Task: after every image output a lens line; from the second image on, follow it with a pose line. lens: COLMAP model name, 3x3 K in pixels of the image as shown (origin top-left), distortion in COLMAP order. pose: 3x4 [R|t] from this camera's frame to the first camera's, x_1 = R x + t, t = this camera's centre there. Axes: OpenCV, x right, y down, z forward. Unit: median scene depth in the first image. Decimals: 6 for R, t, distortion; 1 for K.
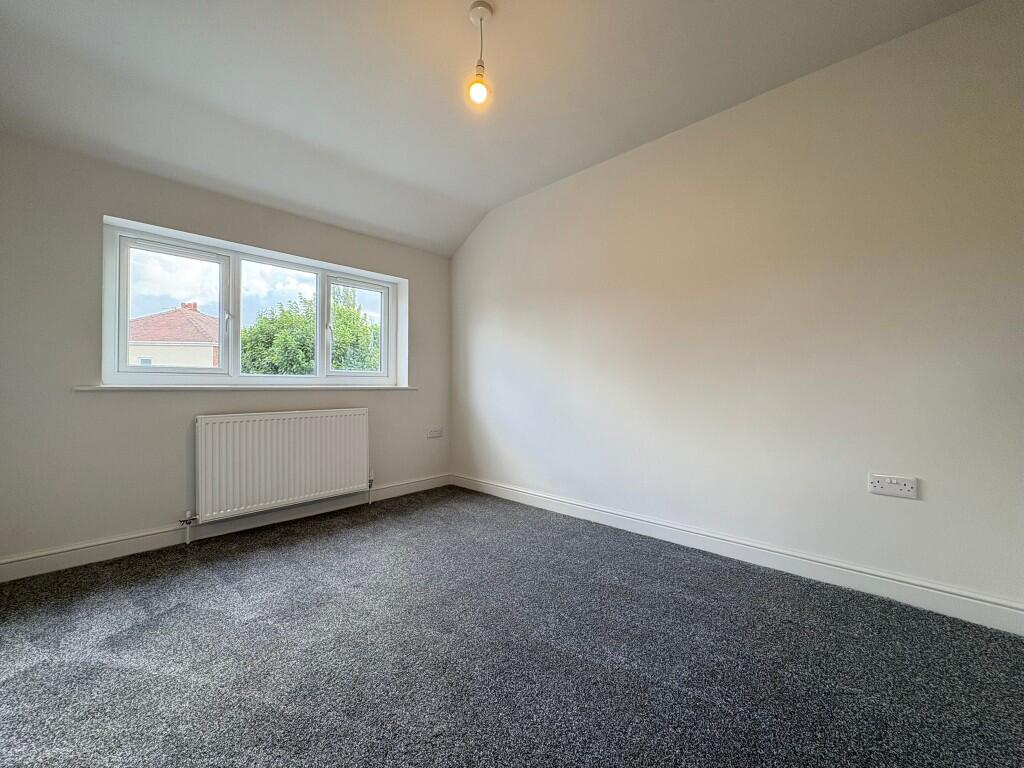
lens RADIAL K [[406.9, 0, 510.6], [0, 406.9, 384.8], [0, 0, 1]] dist [0.001921, 0.000207]
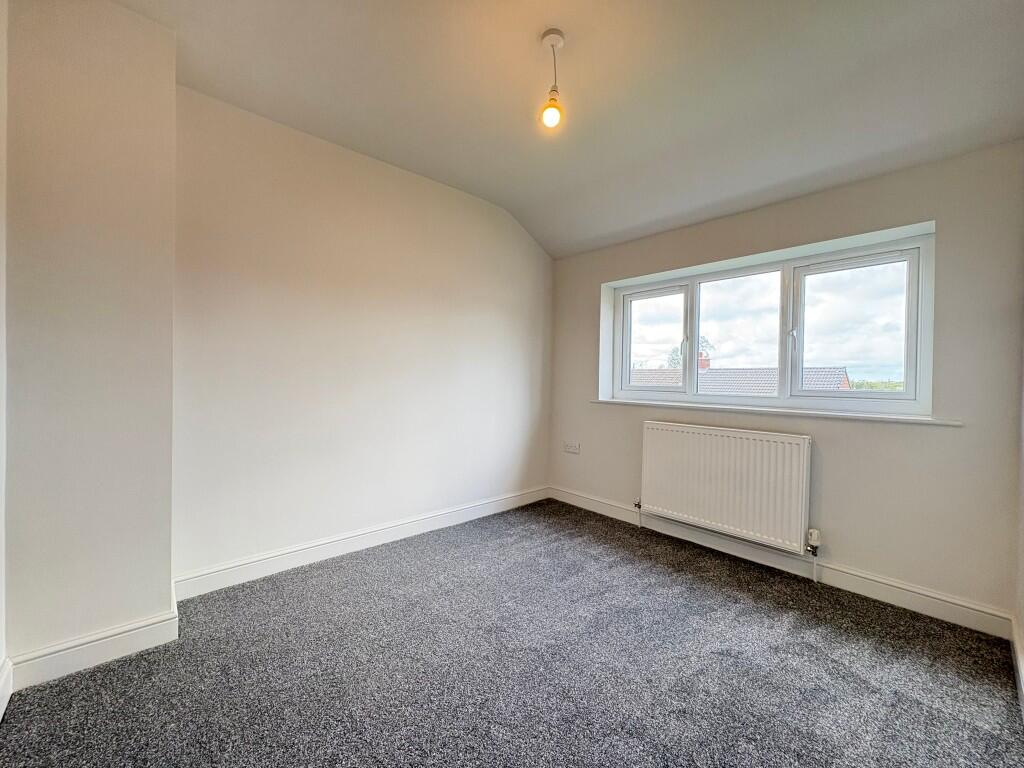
lens RADIAL K [[406.9, 0, 510.6], [0, 406.9, 384.8], [0, 0, 1]] dist [0.001921, 0.000207]
pose [[-0.002578, -0.015162, -0.999882, 0.339428], [-0.065704, 0.997727, -0.014960, 0.006277], [0.997836, 0.065658, -0.003568, 0.452956]]
